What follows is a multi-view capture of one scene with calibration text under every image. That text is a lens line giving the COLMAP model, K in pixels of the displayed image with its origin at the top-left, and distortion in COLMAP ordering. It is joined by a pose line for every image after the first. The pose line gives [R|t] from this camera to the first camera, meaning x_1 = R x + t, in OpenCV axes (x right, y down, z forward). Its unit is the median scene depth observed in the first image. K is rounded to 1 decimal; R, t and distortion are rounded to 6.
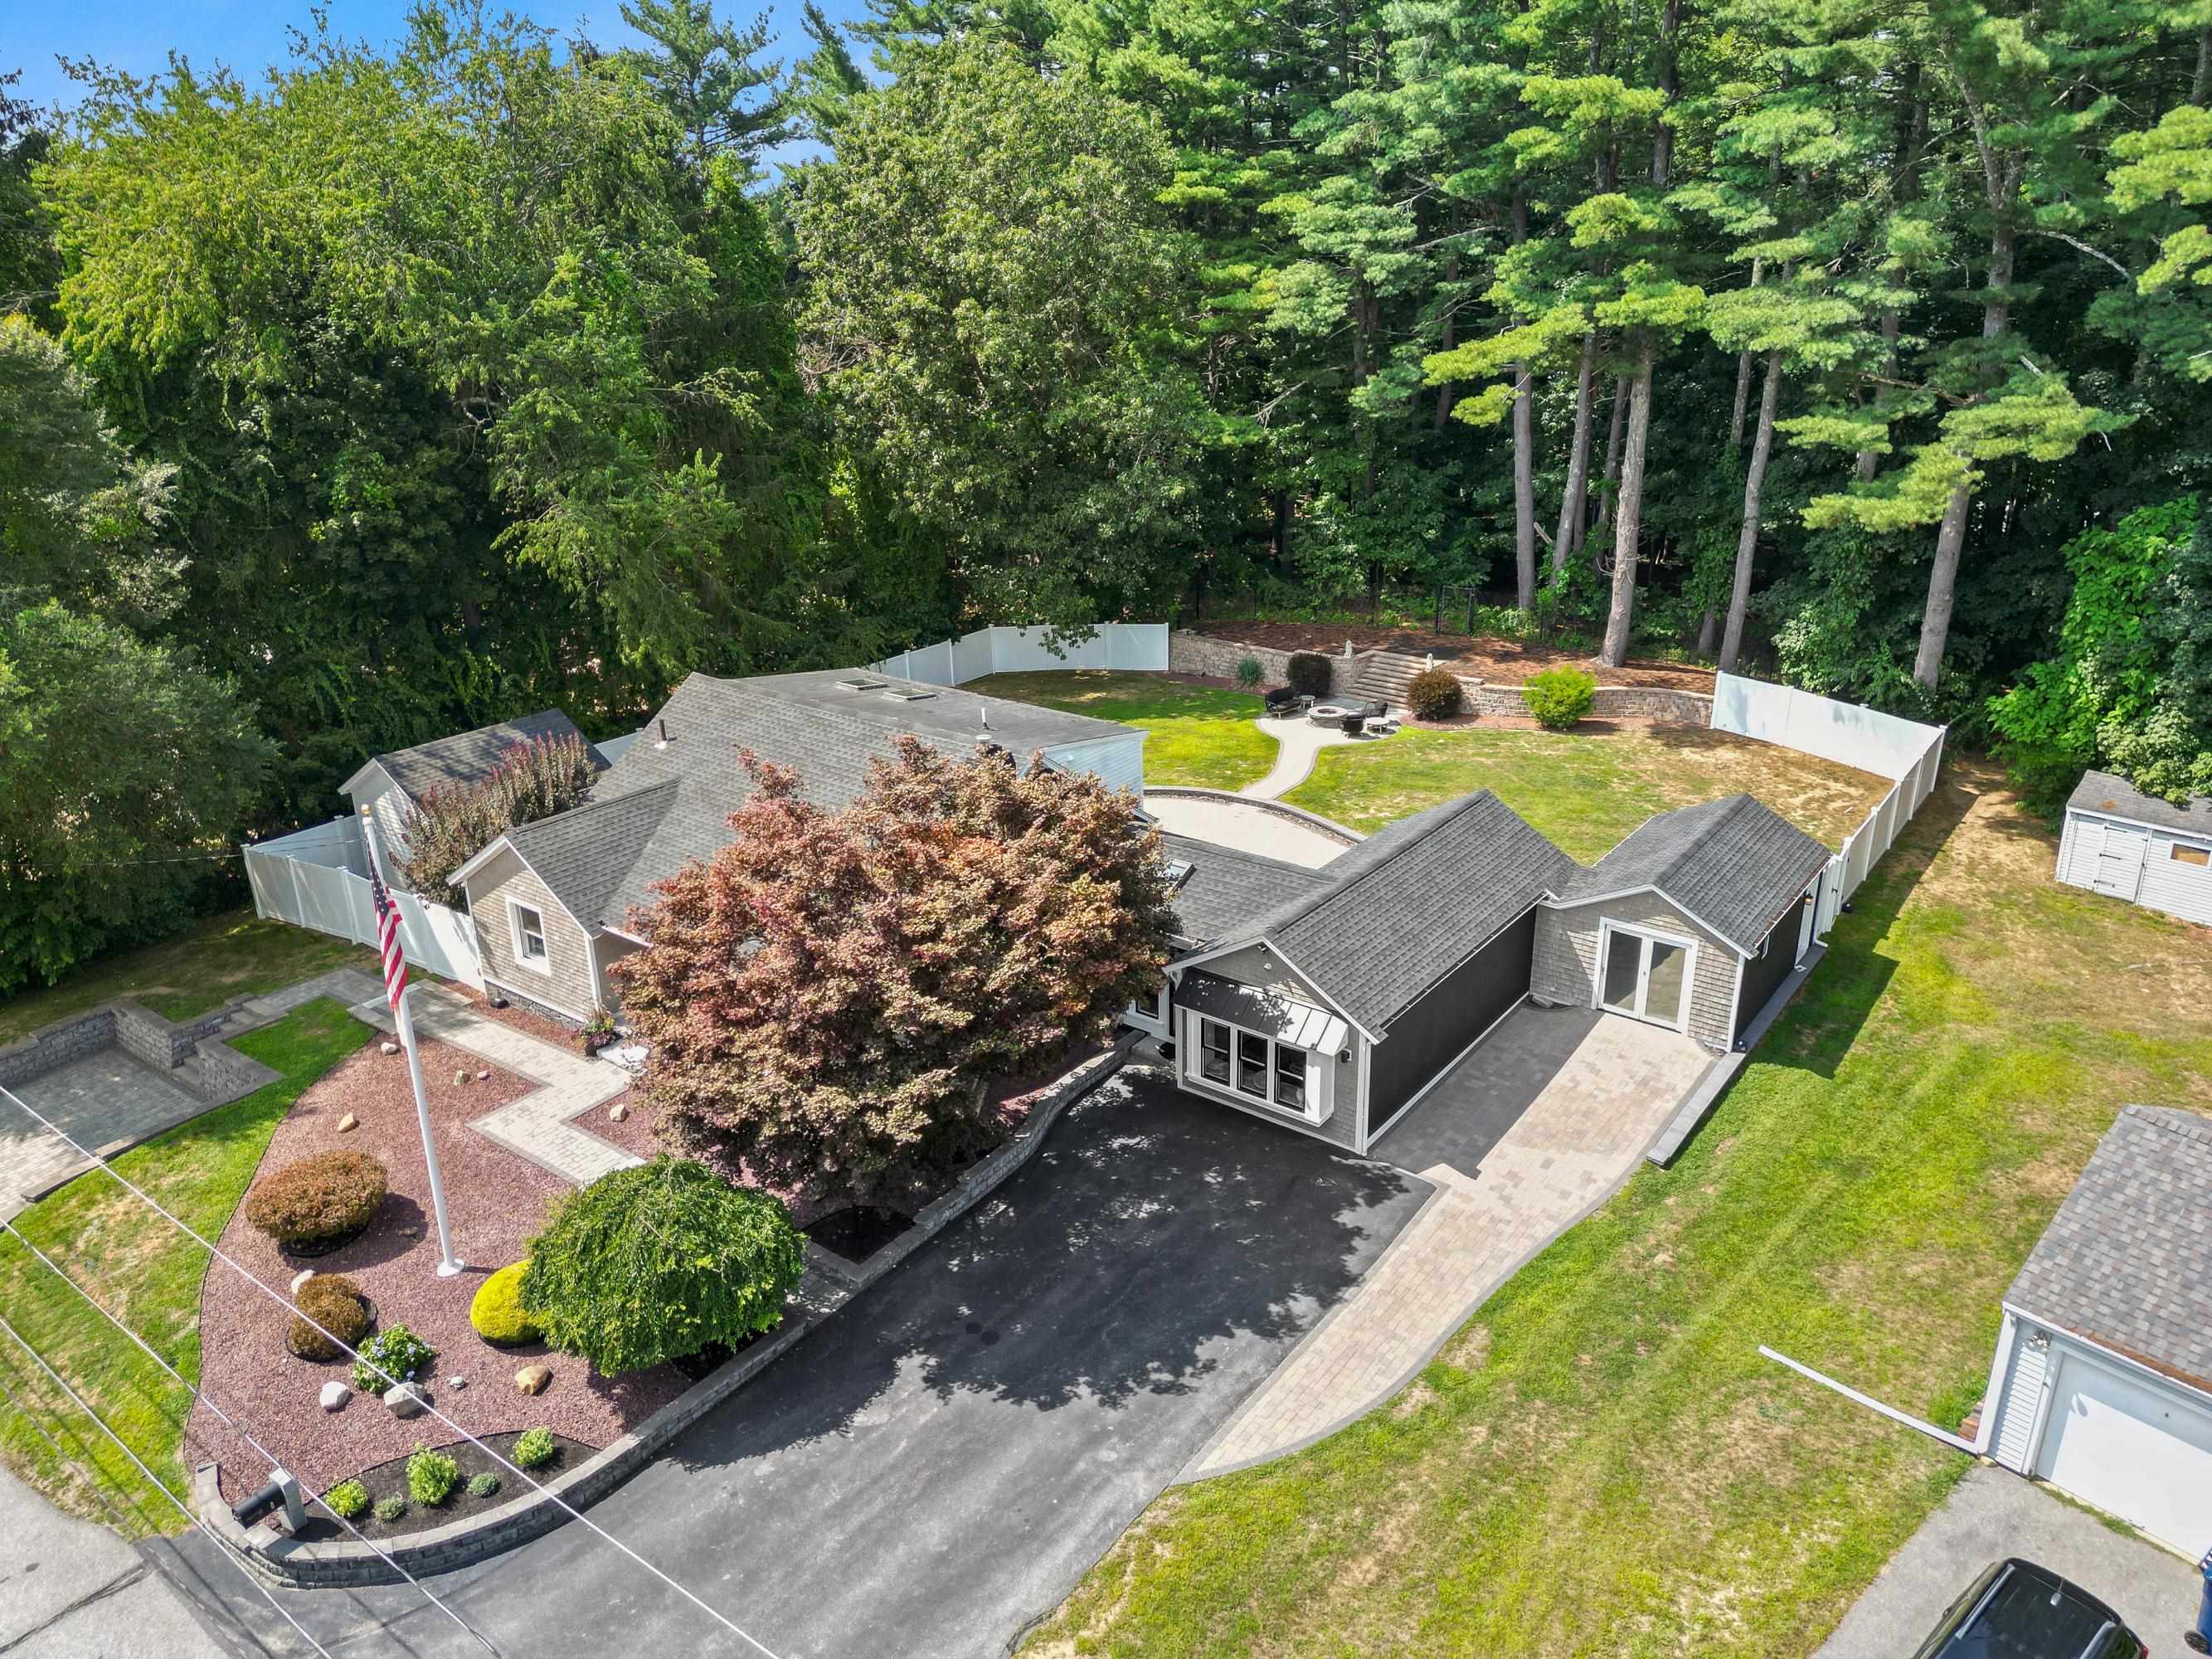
lens RADIAL K [[1556.7, 0, 1113.1], [0, 1556.7, 832.9], [0, 0, 1]] dist [0.032847, 0.000287]
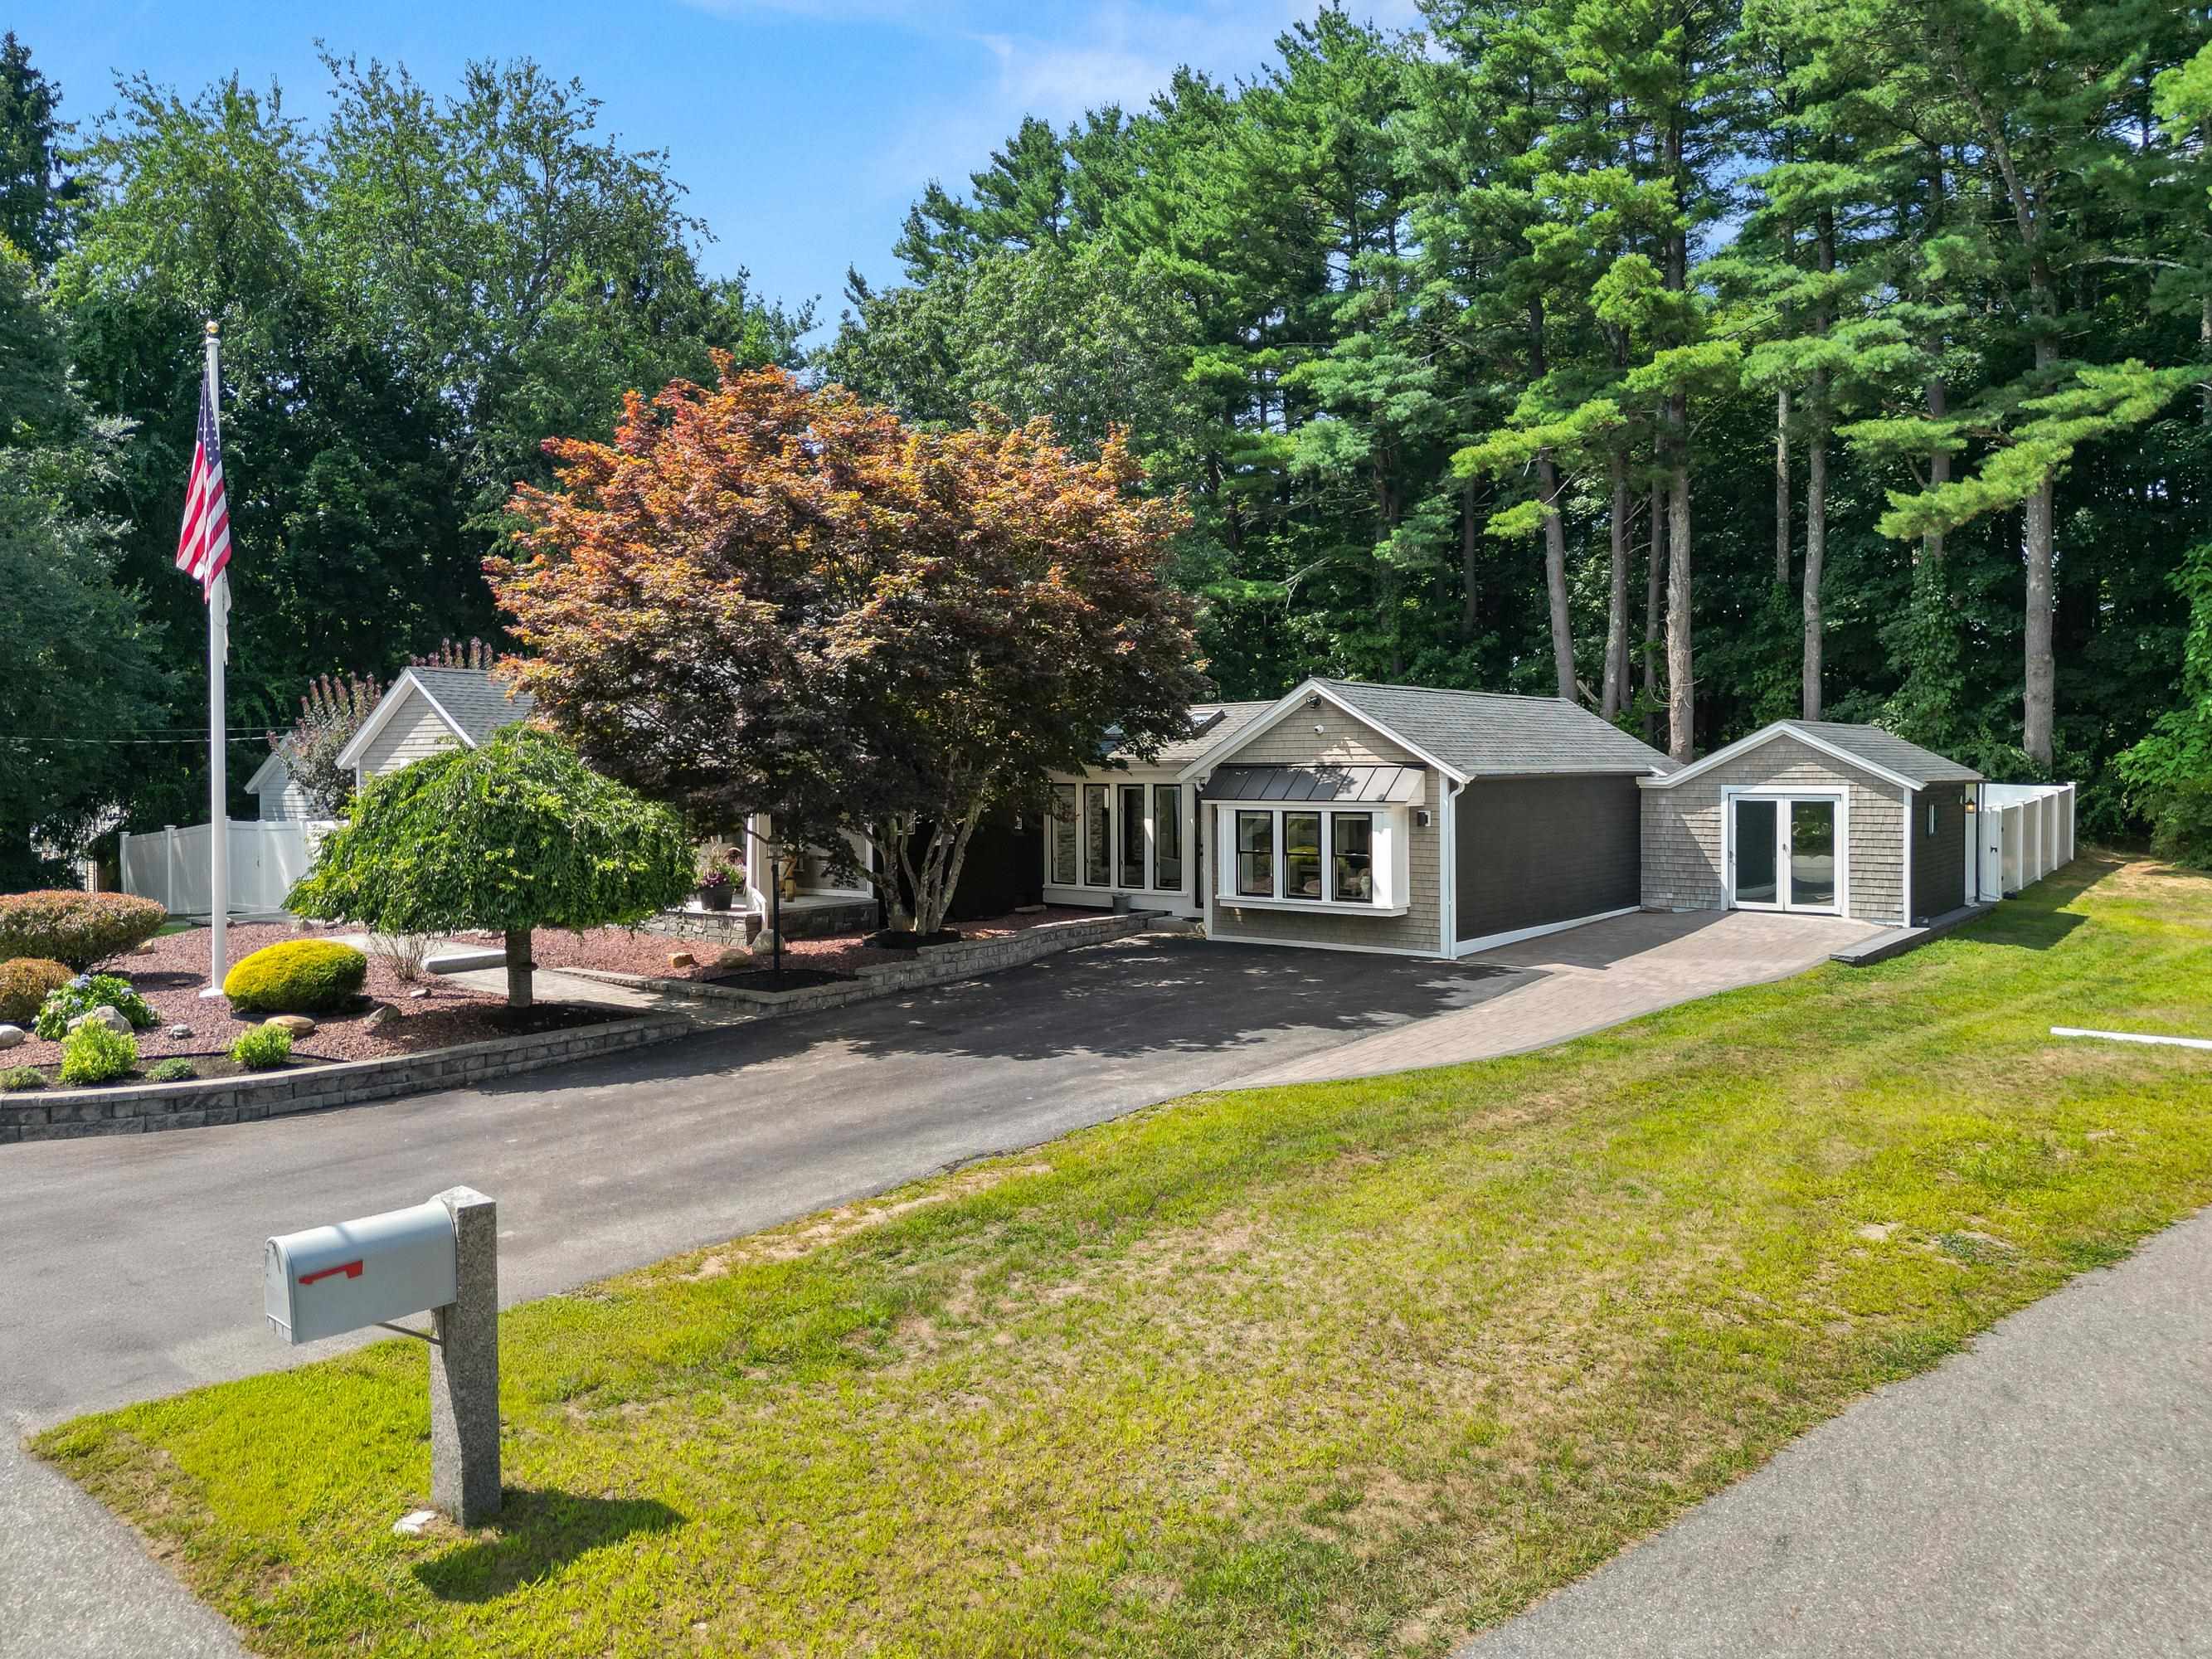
lens RADIAL K [[1565.3, 0, 1106.0], [0, 1565.3, 829.5], [0, 0, 1]] dist [0.032377, -0.003772]
pose [[0.999798, 0.008725, -0.018111, 0.004087], [-0.014362, 0.940378, -0.339828, 0.331542], [0.014066, 0.340019, 0.940313, 0.208314]]
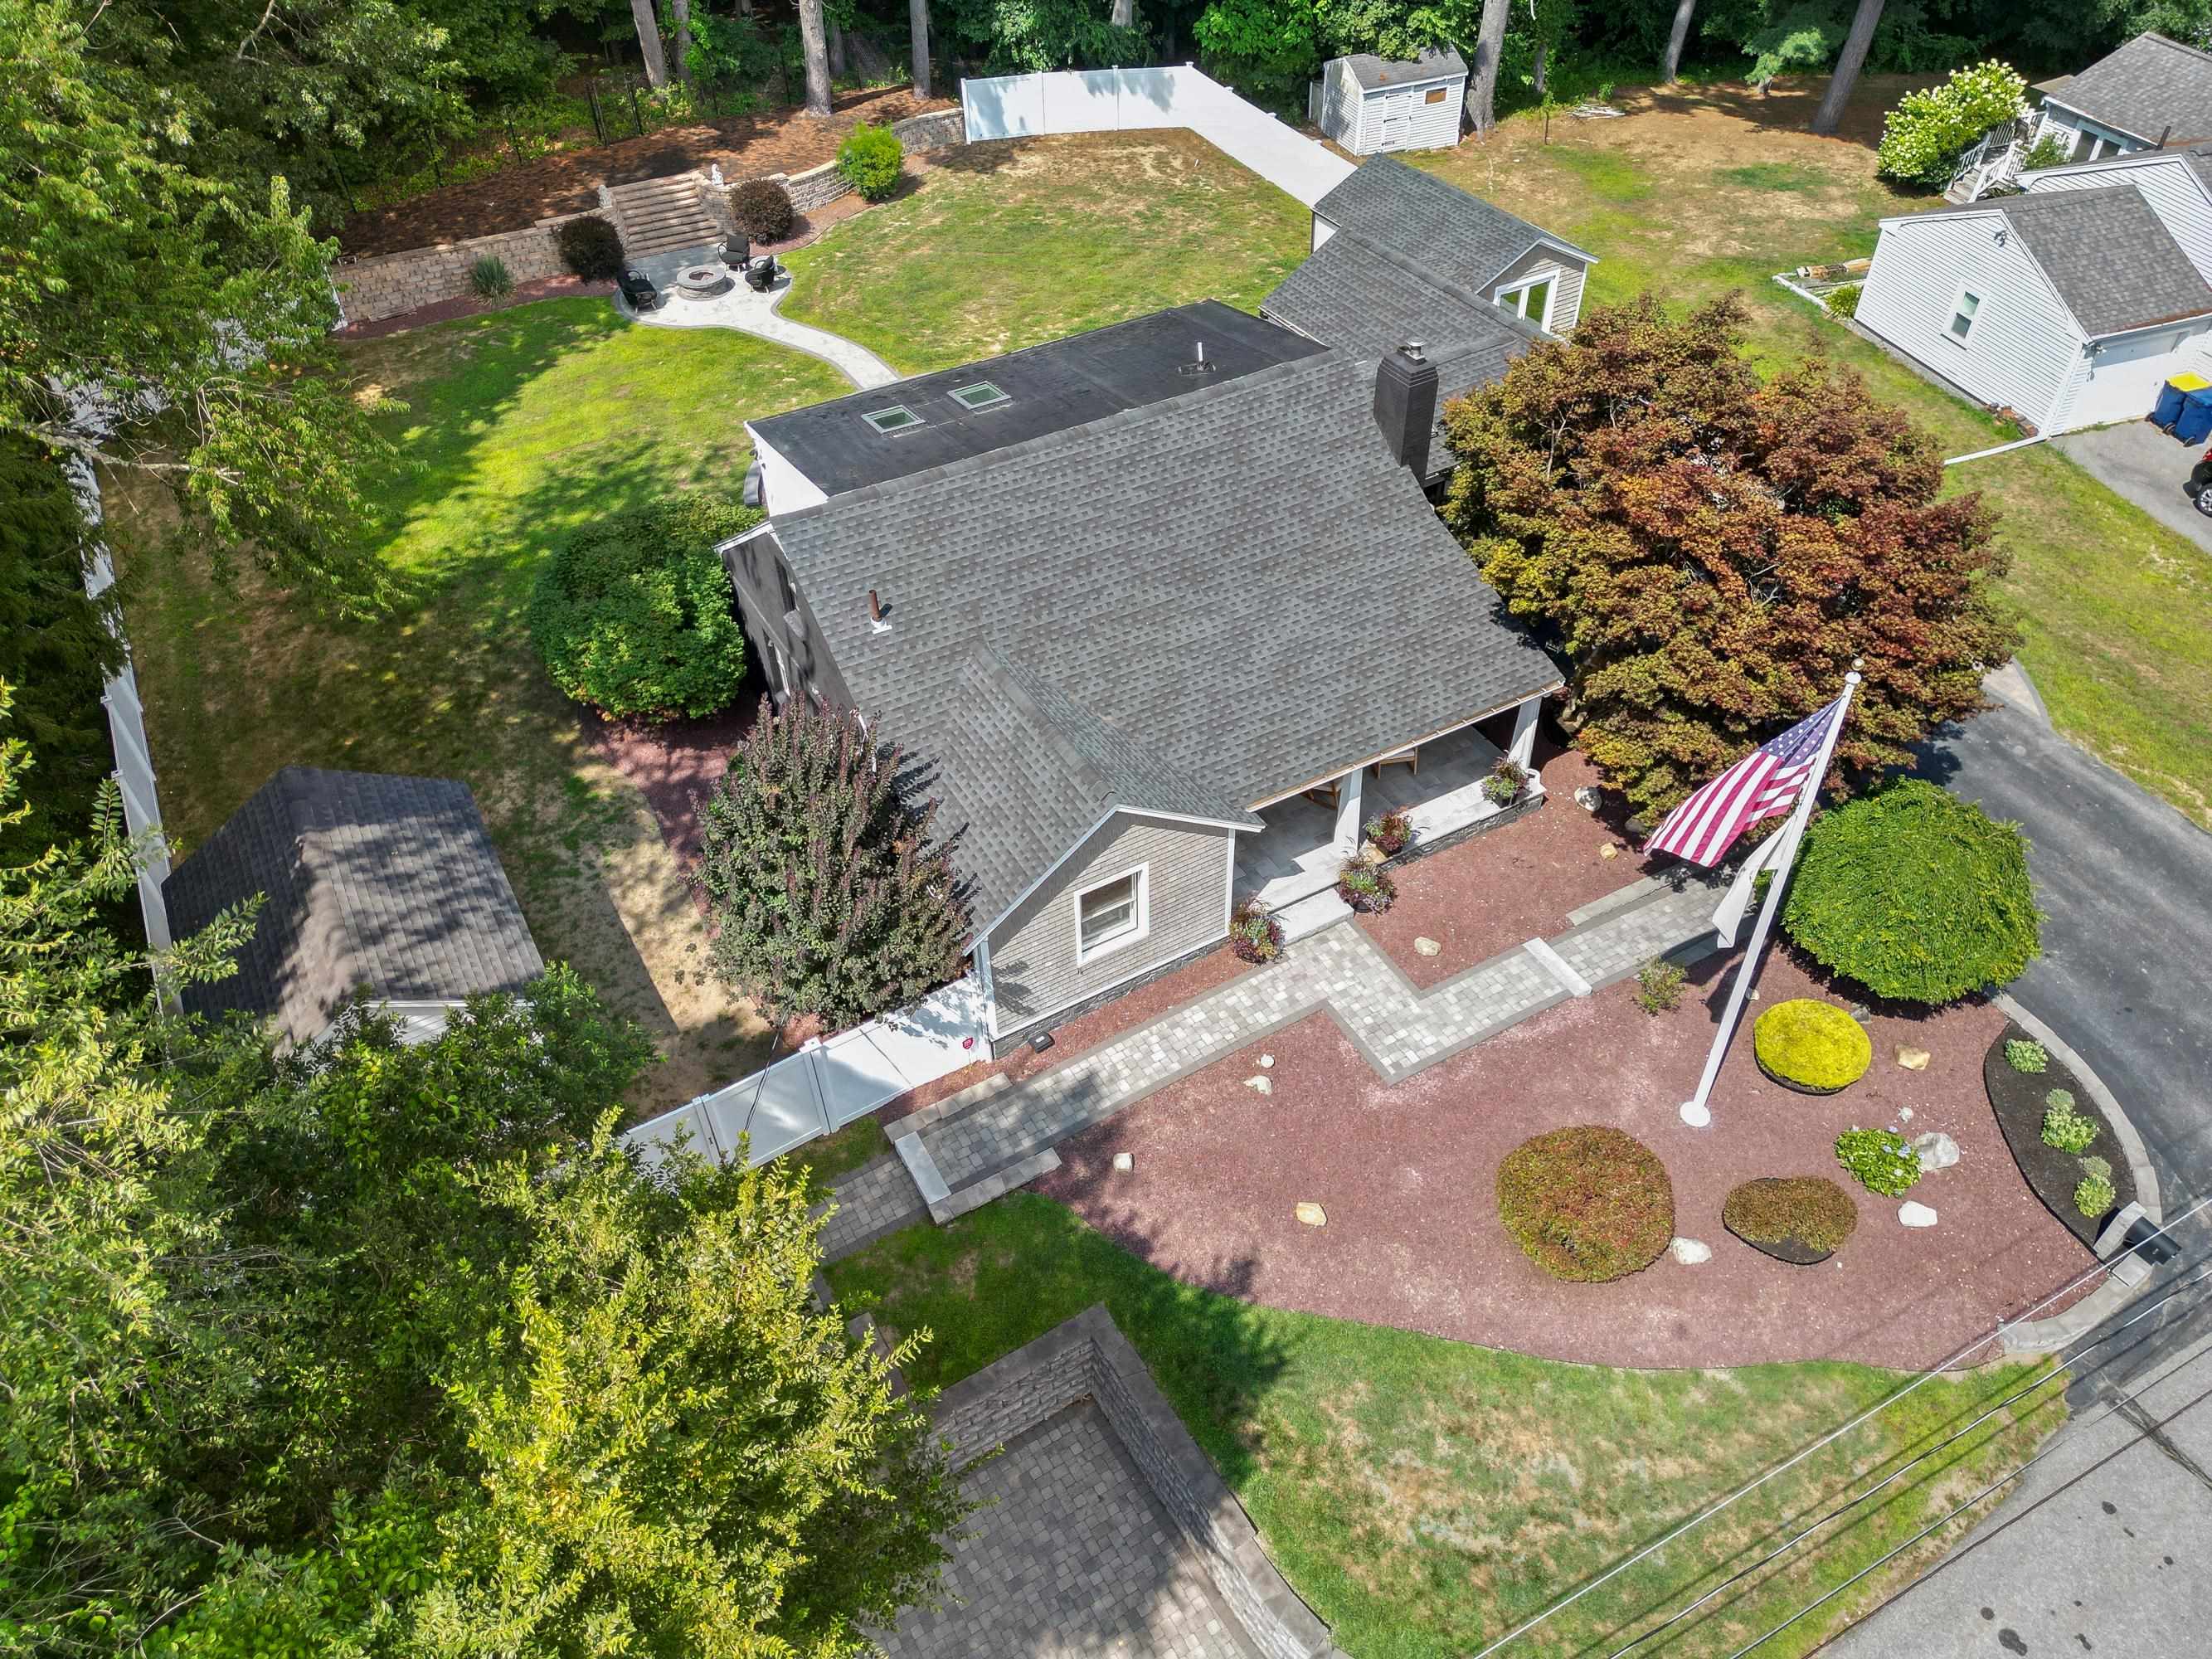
lens RADIAL K [[1556.7, 0, 1113.1], [0, 1556.7, 832.9], [0, 0, 1]] dist [0.032847, 0.000287]
pose [[0.397634, -0.616669, 0.679416, -0.743460], [0.342141, 0.786719, 0.513821, -0.285350], [-0.851367, 0.028143, 0.523815, 0.583635]]
